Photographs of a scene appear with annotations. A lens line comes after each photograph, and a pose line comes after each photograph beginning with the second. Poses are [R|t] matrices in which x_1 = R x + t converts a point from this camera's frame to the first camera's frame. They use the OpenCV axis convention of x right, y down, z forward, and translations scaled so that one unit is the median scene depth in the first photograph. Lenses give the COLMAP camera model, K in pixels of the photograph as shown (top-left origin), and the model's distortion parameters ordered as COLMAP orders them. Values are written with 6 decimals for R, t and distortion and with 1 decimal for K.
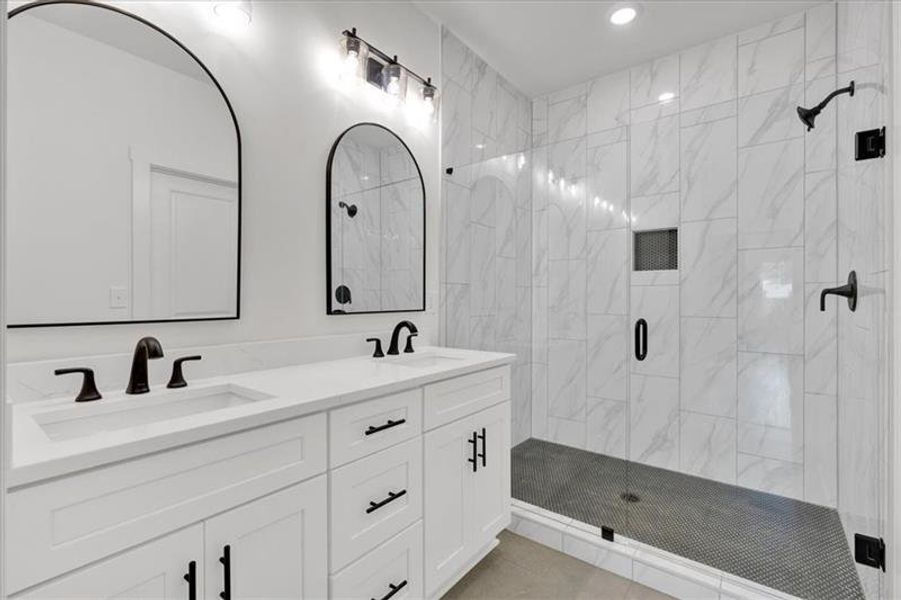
lens RADIAL K [[403.7, 0, 450.9], [0, 403.7, 298.2], [0, 0, 1]] dist [-0.004333, 0.002203]
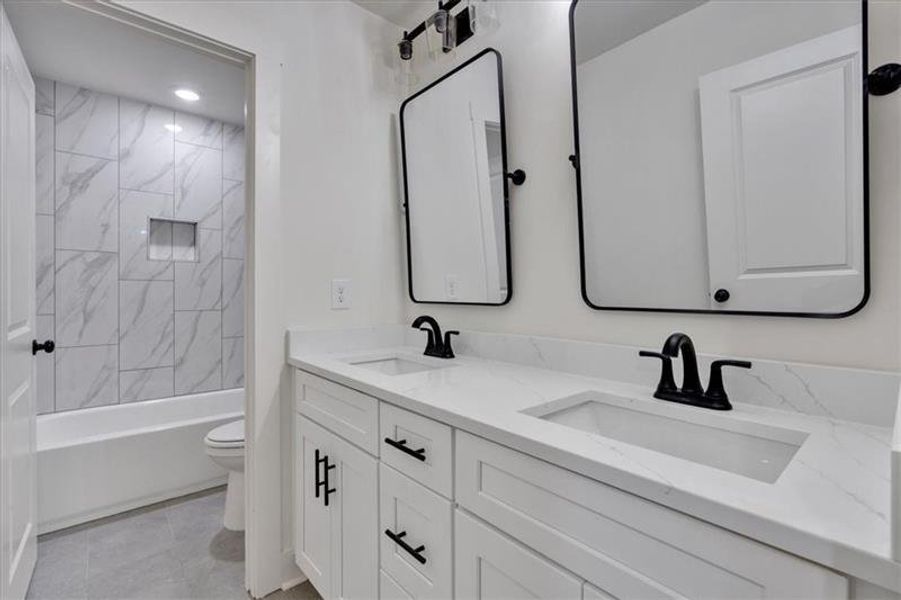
lens RADIAL K [[403.7, 0, 451.3], [0, 403.7, 295.6], [0, 0, 1]] dist [-0.004333, 0.002203]
pose [[-0.197721, 0.000458, -0.980258, 0.559486], [-0.003233, 0.999994, 0.001119, 0.019997], [0.980253, 0.003391, -0.197718, 1.187507]]
